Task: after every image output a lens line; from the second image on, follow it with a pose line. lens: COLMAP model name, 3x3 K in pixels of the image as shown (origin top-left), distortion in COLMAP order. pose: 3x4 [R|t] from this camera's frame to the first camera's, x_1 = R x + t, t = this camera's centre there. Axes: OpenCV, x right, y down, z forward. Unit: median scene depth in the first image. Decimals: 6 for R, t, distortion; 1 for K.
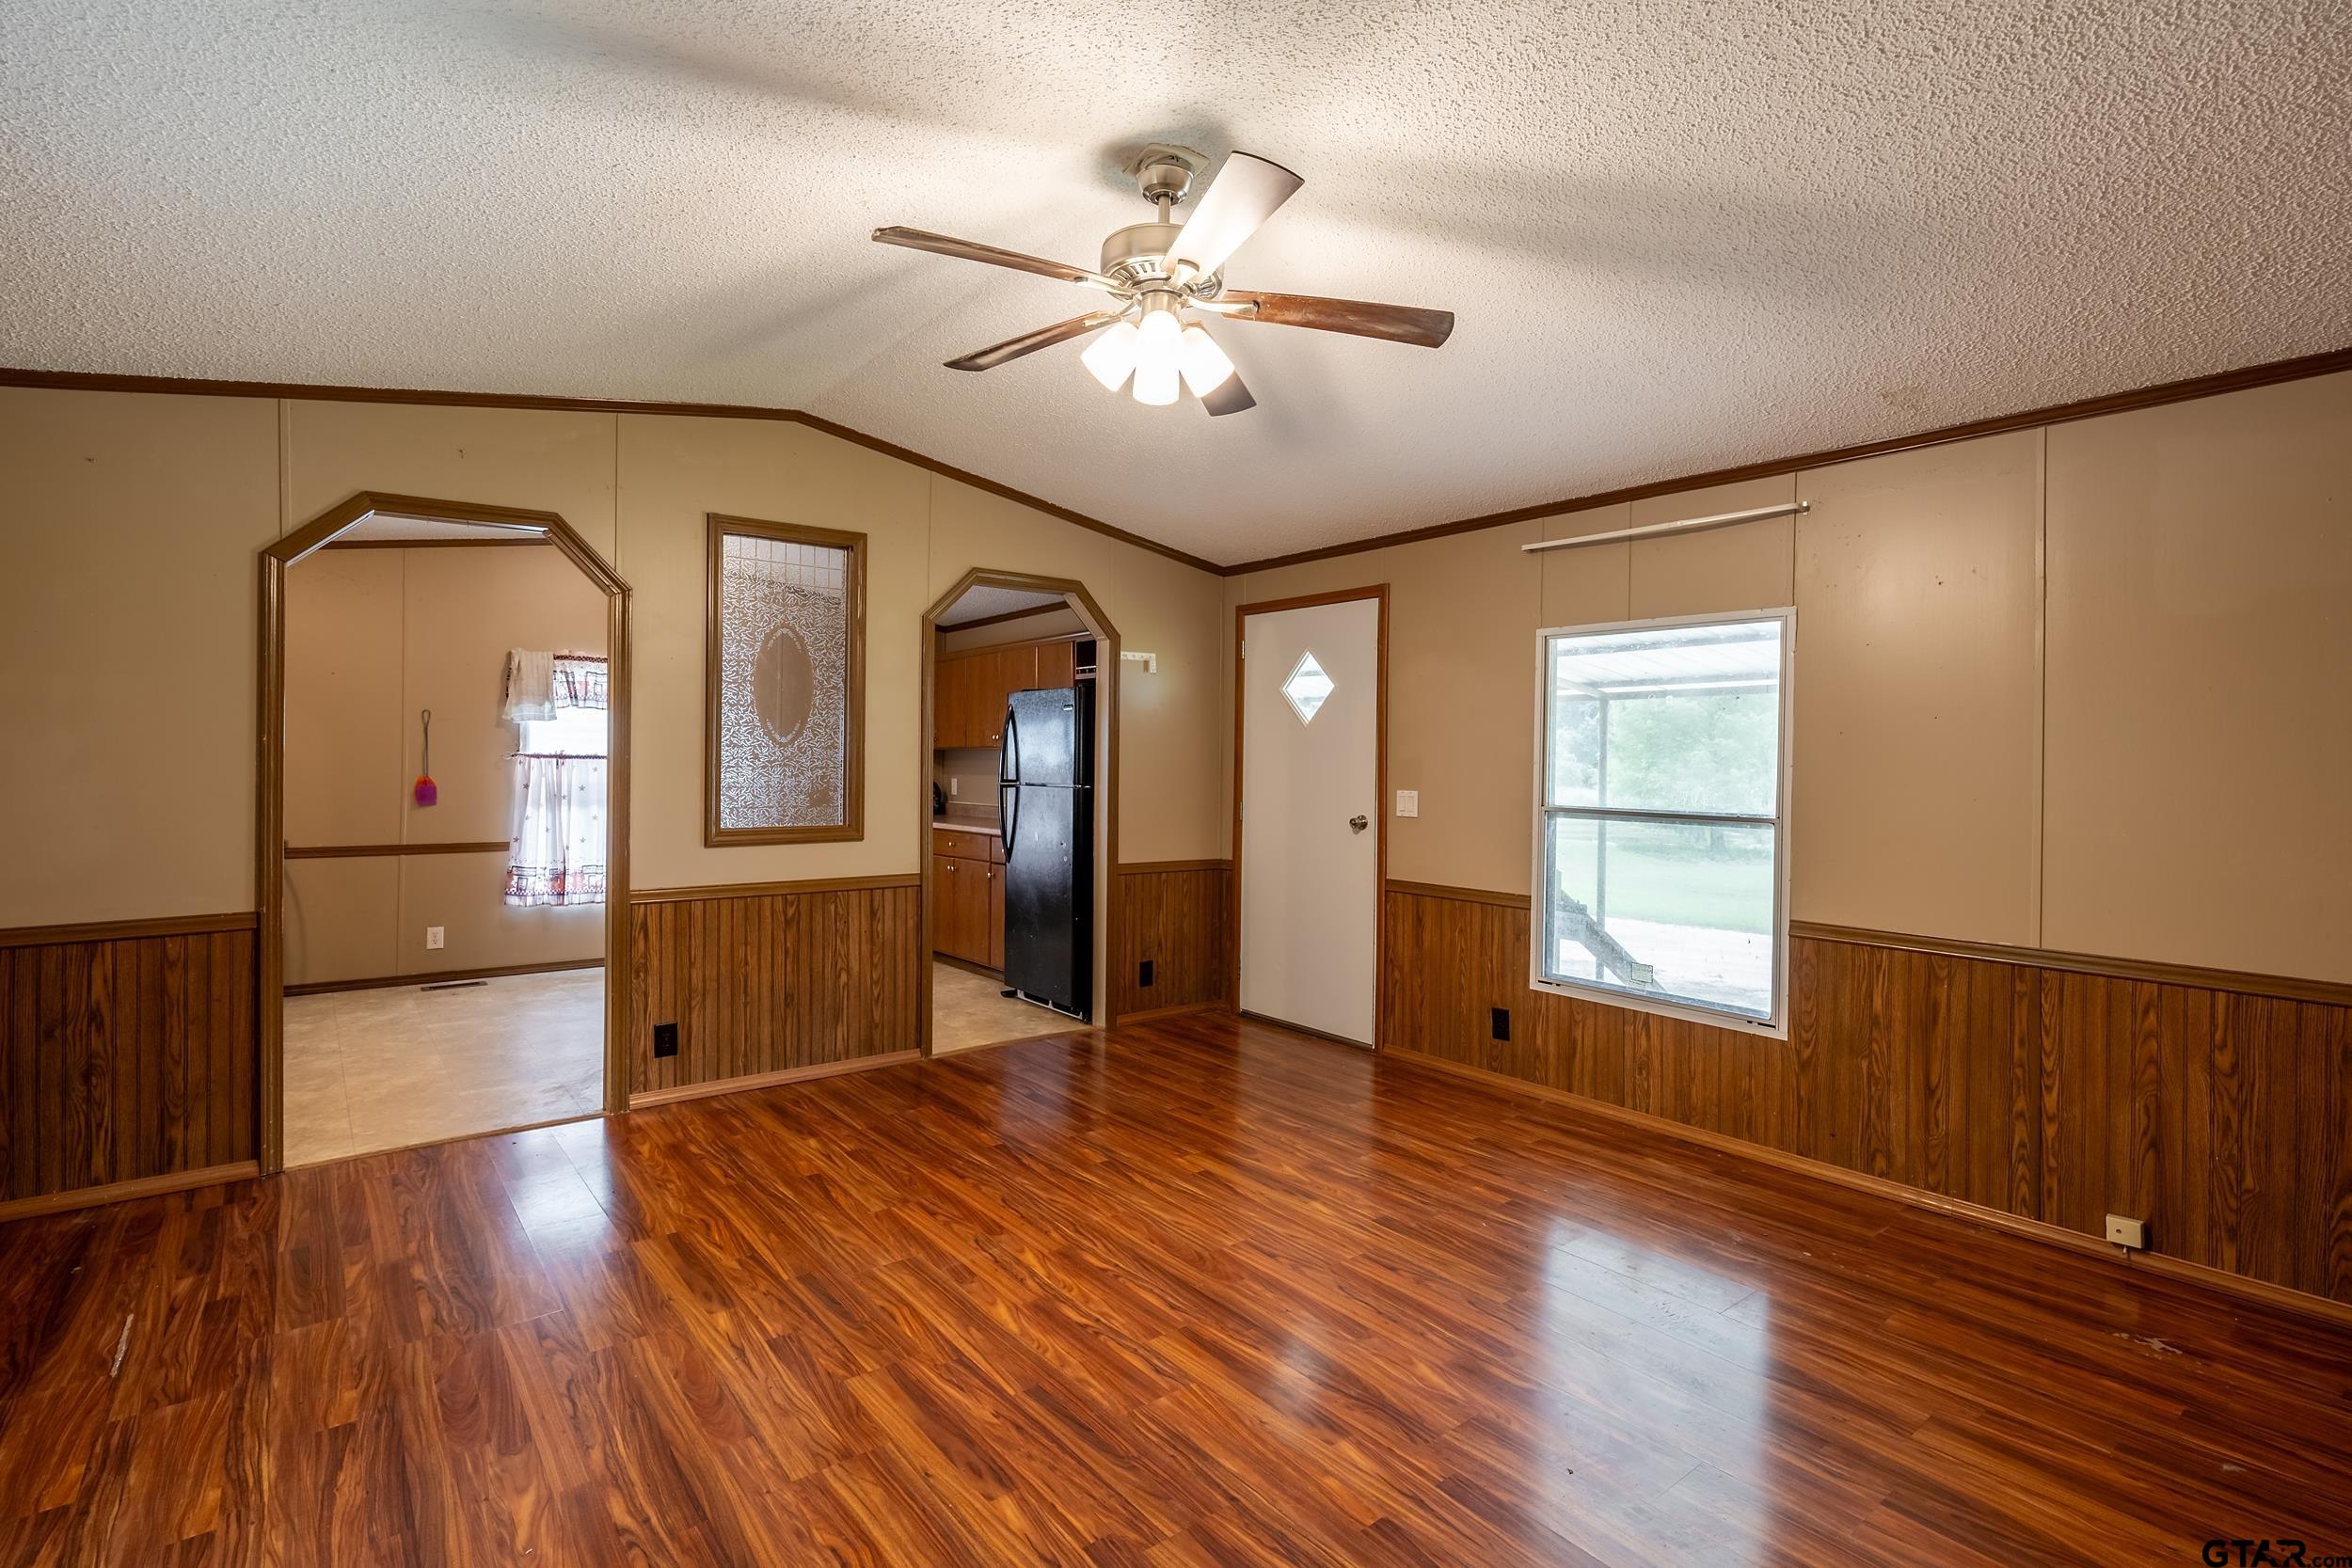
lens RADIAL K [[1103.8, 0, 1176.0], [0, 1103.8, 769.6], [0, 0, 1]] dist [0.006117, -0.000691]
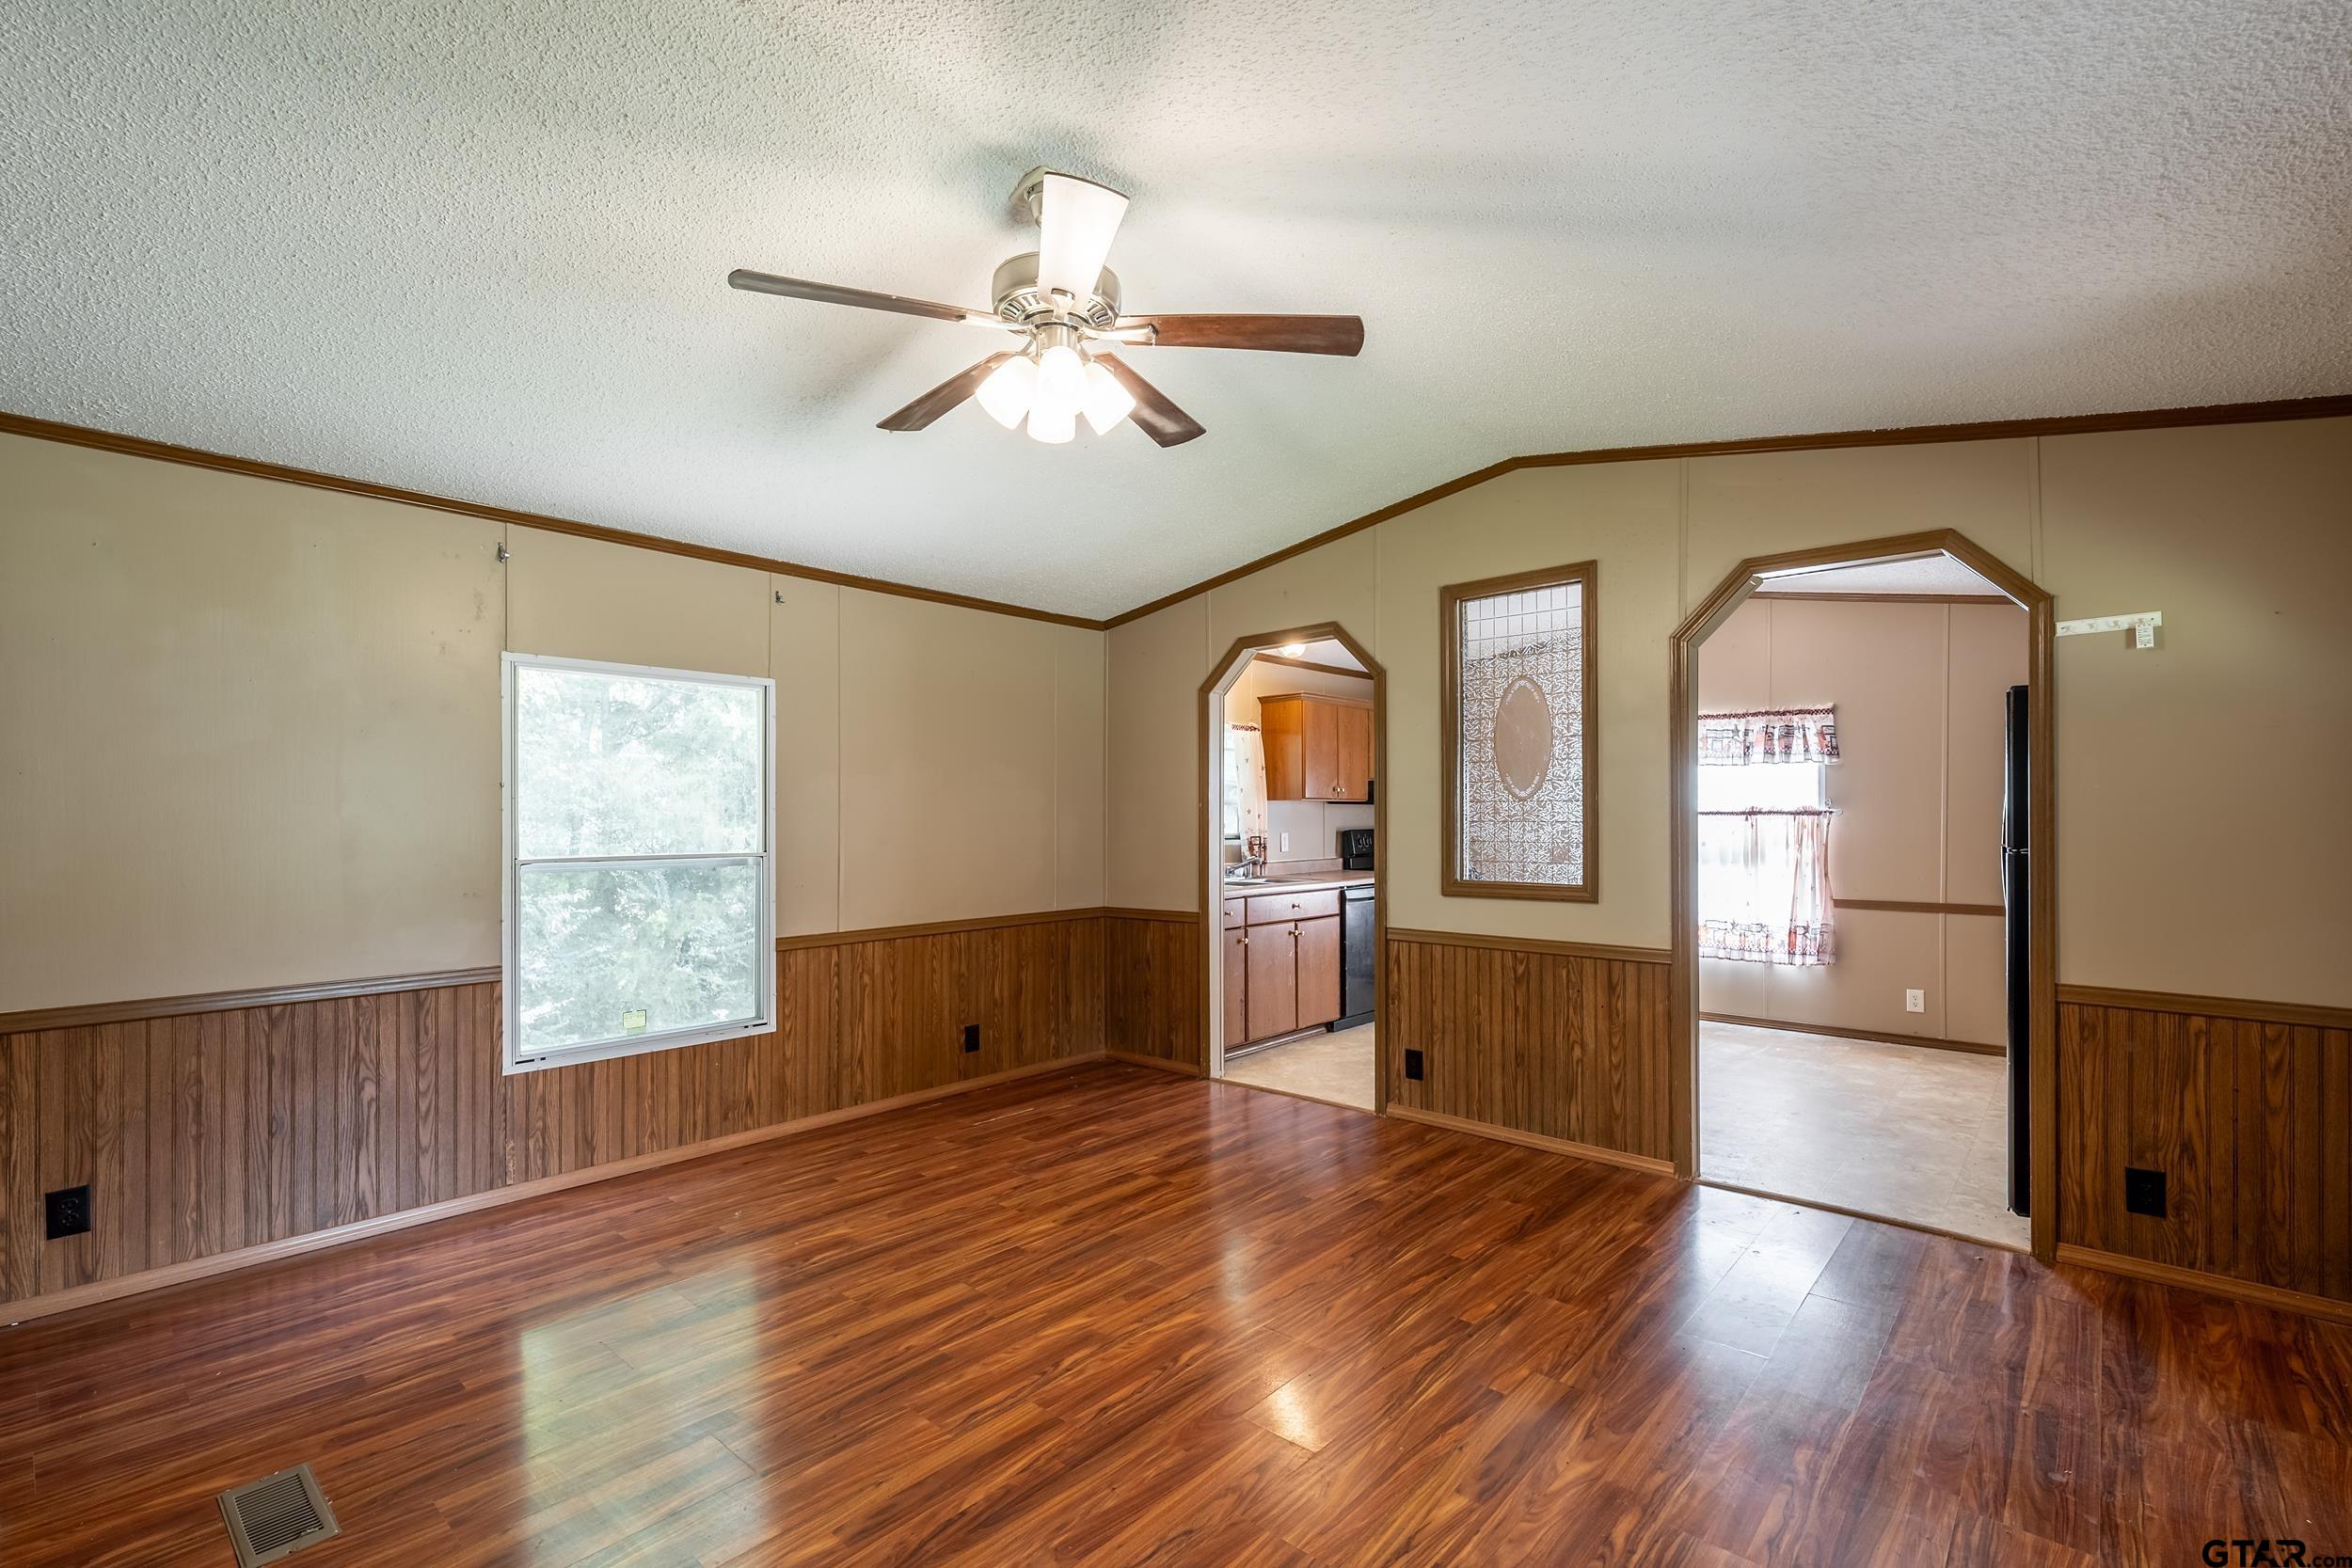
lens RADIAL K [[1047.9, 0, 1172.0], [0, 1047.9, 837.8], [0, 0, 1]] dist [-0.009639, 0.000144]
pose [[0.167334, 0.013513, -0.985808, 0.543349], [0.002121, 0.999899, 0.014067, -0.001895], [0.985898, -0.004445, 0.167289, 0.575902]]
